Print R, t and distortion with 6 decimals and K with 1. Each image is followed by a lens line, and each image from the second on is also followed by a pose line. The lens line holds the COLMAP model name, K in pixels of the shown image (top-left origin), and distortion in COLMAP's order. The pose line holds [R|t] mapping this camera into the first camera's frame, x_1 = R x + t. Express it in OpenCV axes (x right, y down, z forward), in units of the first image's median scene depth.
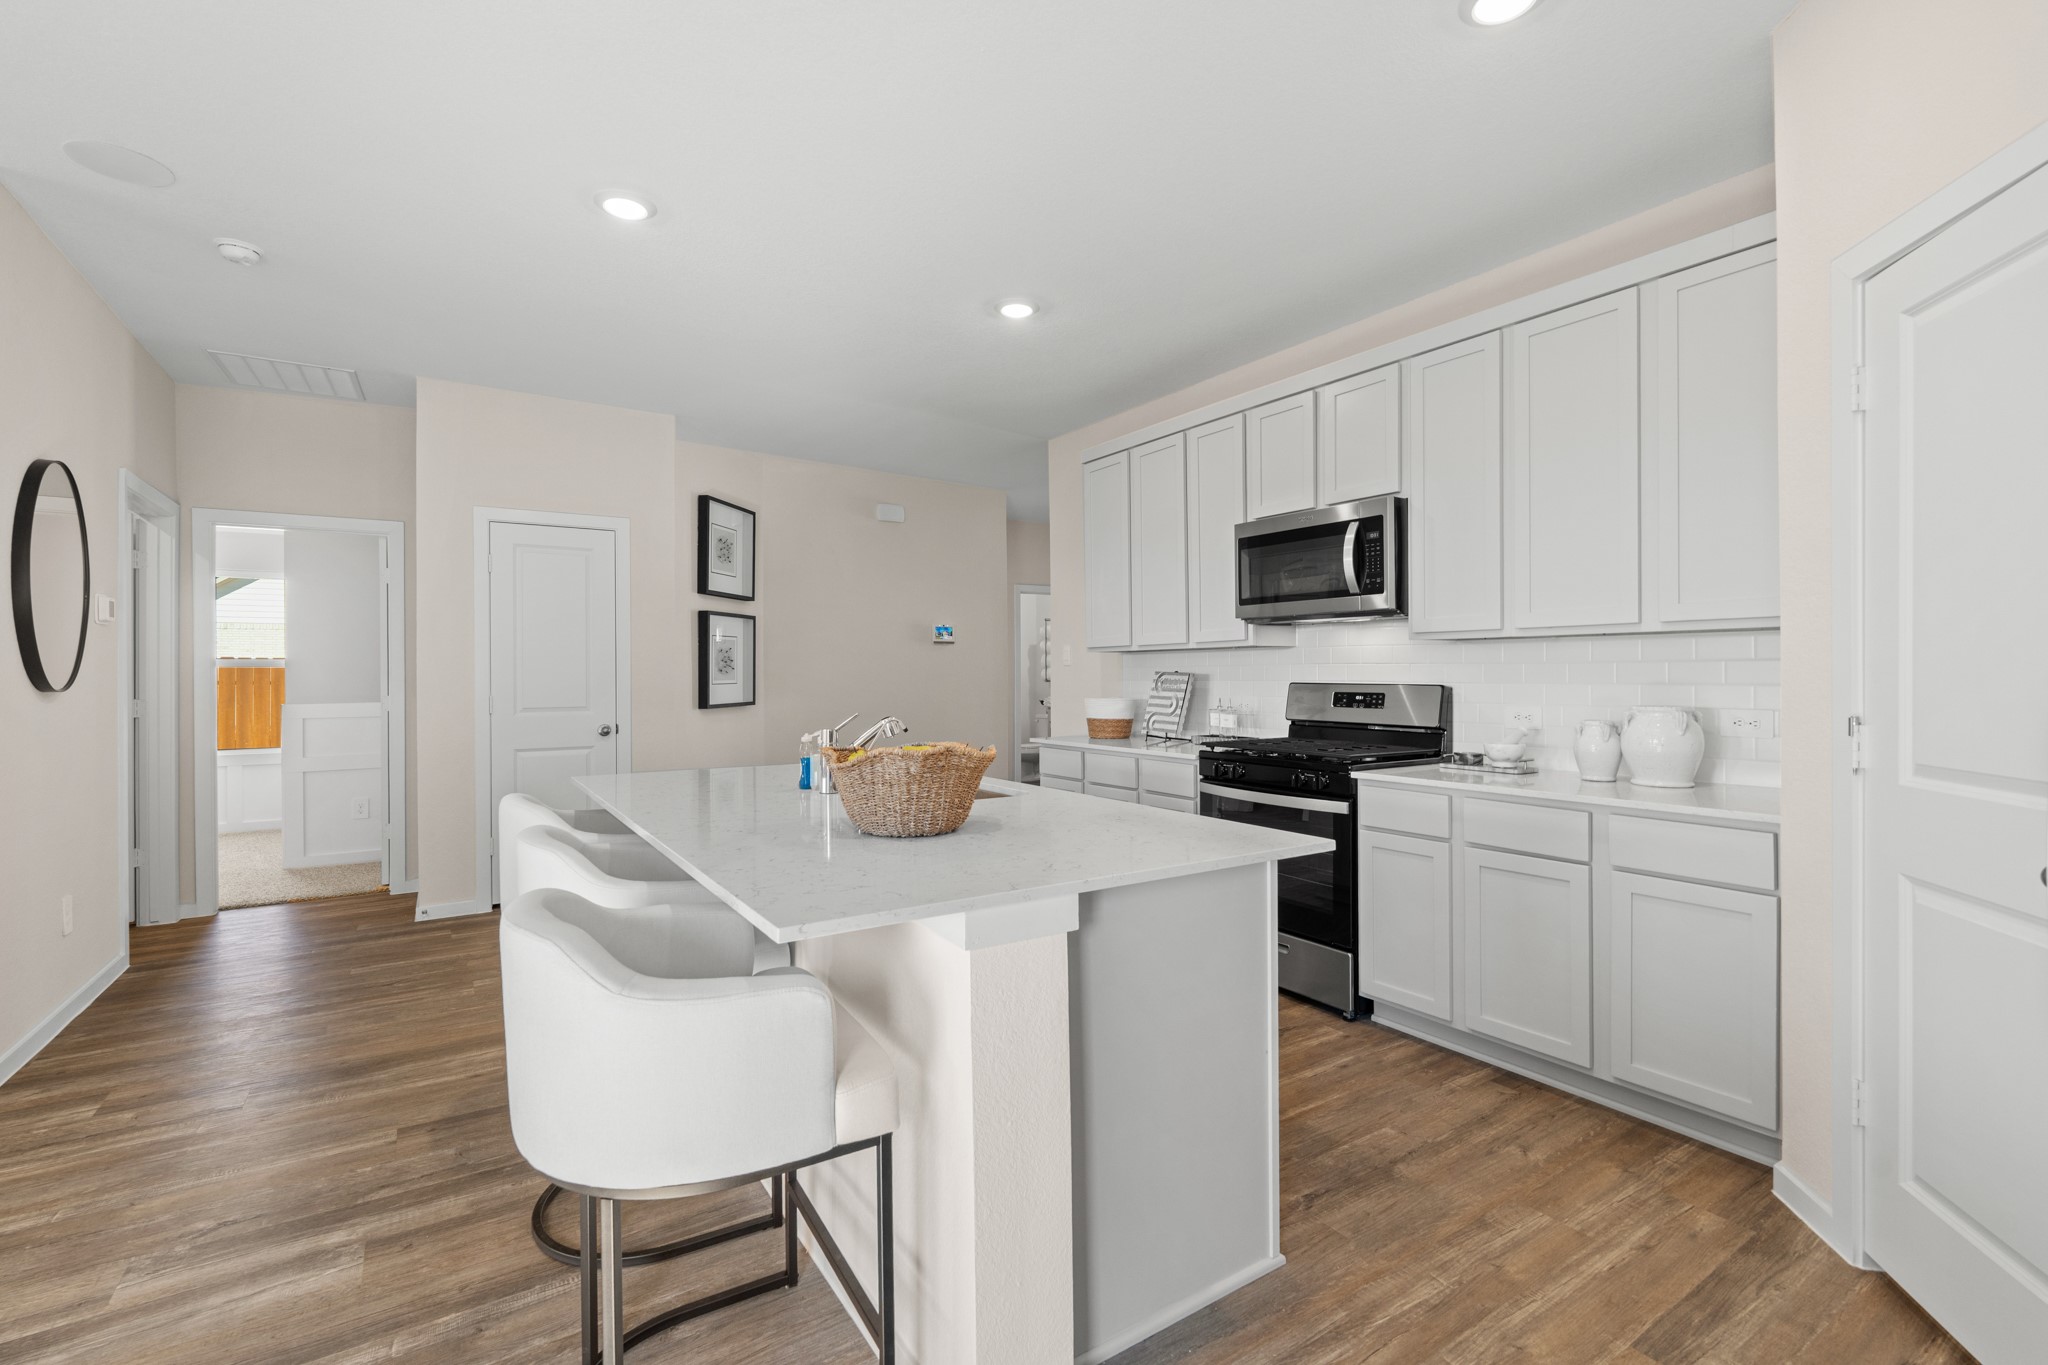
lens RADIAL K [[905.2, 0, 1024.0], [0, 905.2, 682.5], [0, 0, 1]] dist [-0.001340, -0.000355]
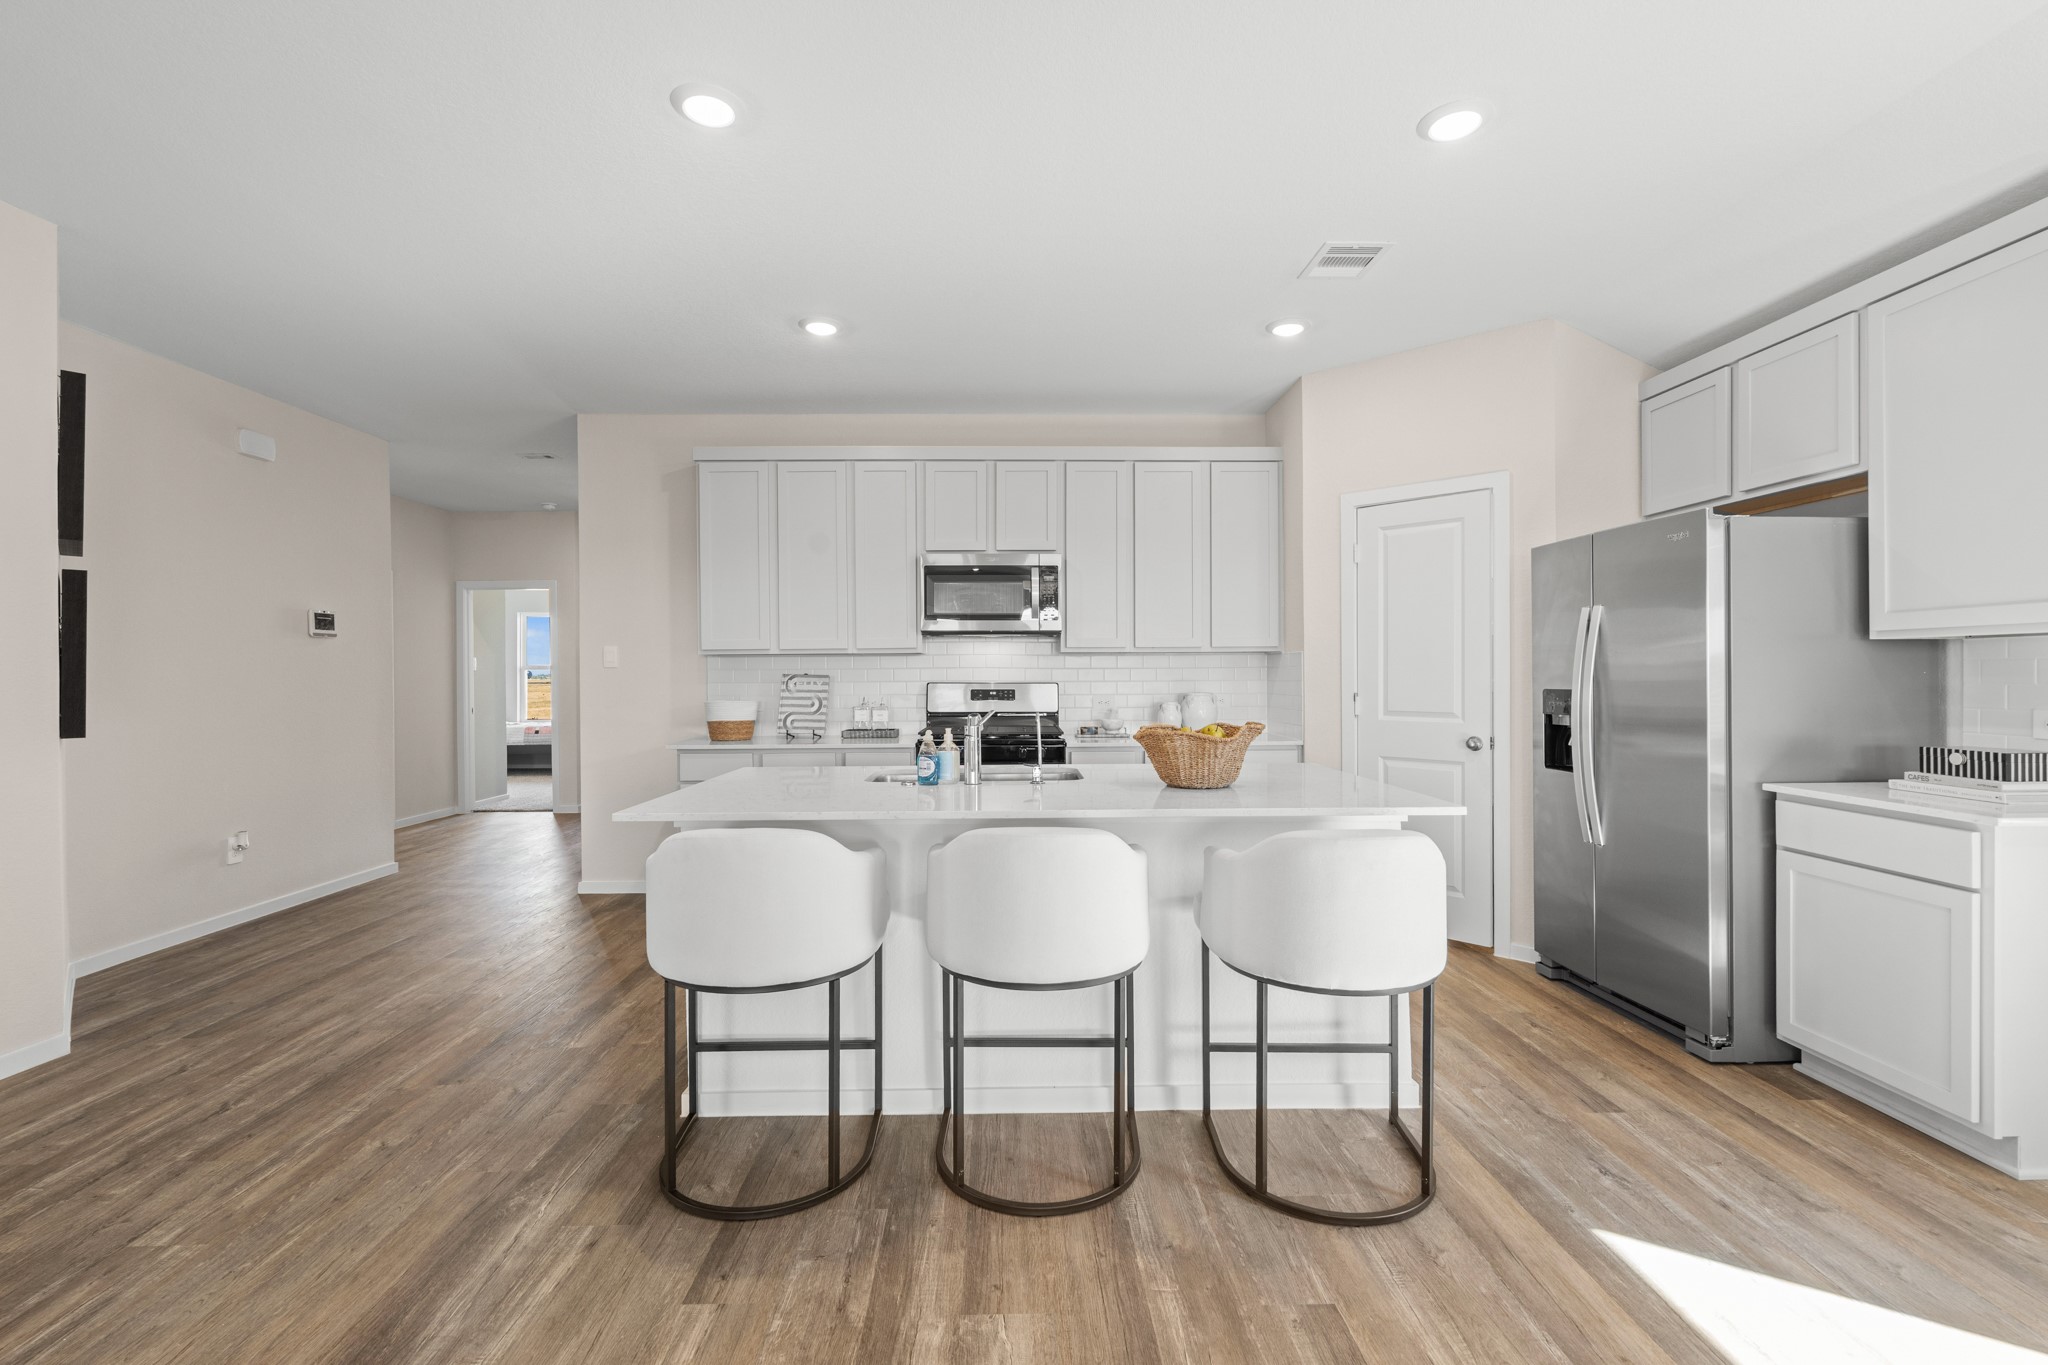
lens RADIAL K [[905.2, 0, 1024.0], [0, 905.2, 682.5], [0, 0, 1]] dist [-0.001340, -0.000355]
pose [[0.520151, -0.006086, 0.854052, -0.804261], [0.011770, 0.999931, -0.000042, 0.001518], [-0.853993, 0.010074, 0.520187, 0.268564]]
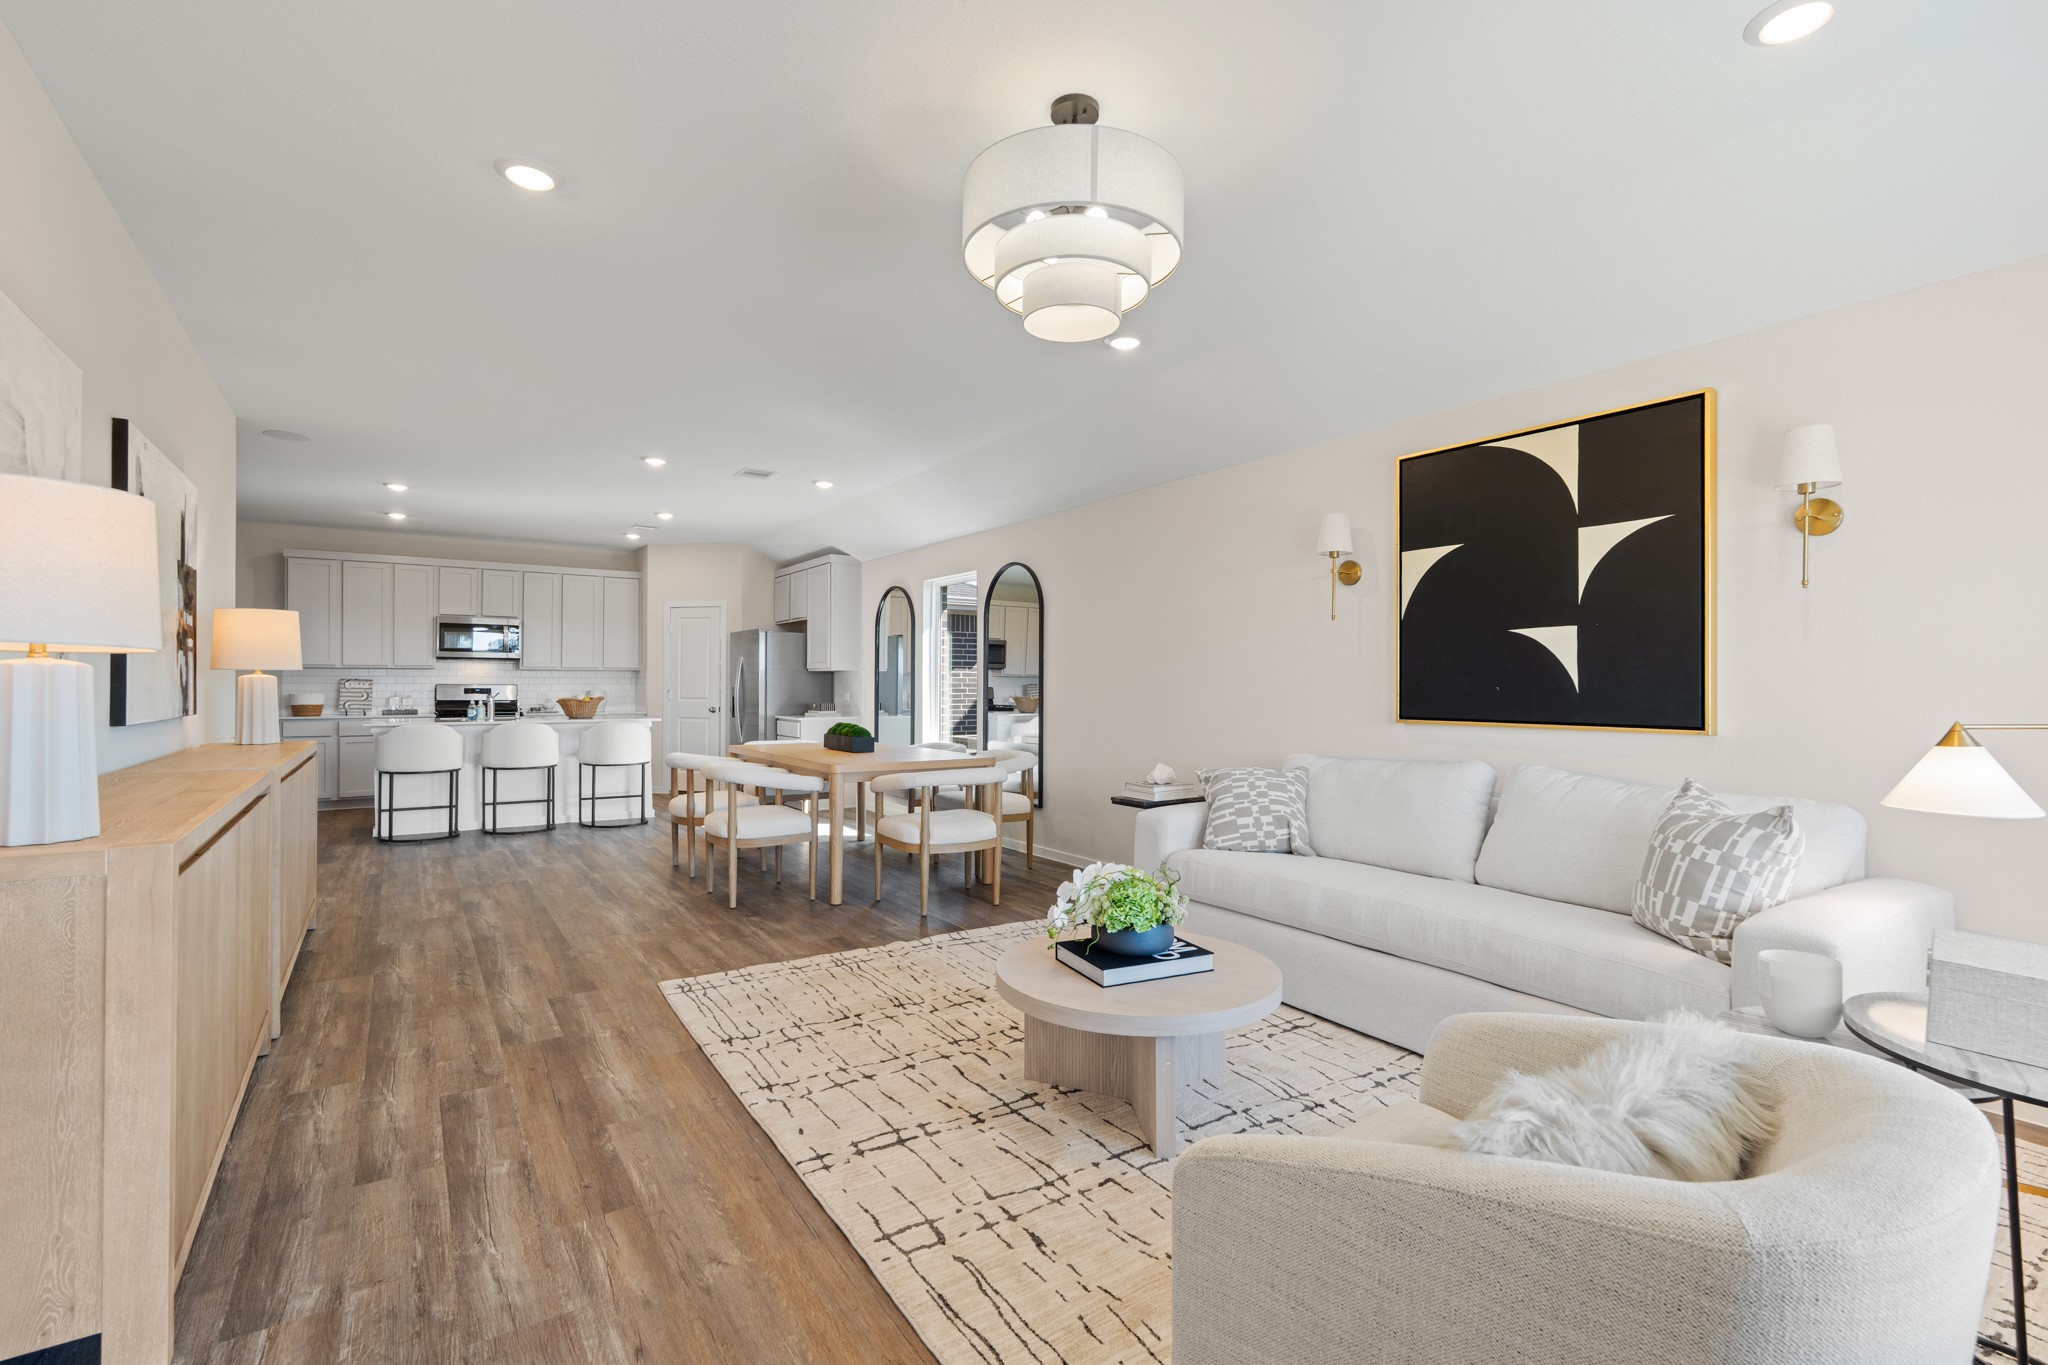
lens RADIAL K [[956.2, 0, 1024.0], [0, 956.2, 682.5], [0, 0, 1]] dist [-0.001184, -0.000160]
pose [[-0.009363, 0.006968, 0.999932, -2.433123], [0.007311, 0.999949, -0.006899, 0.026294], [-0.999929, 0.007246, -0.009413, -0.526479]]
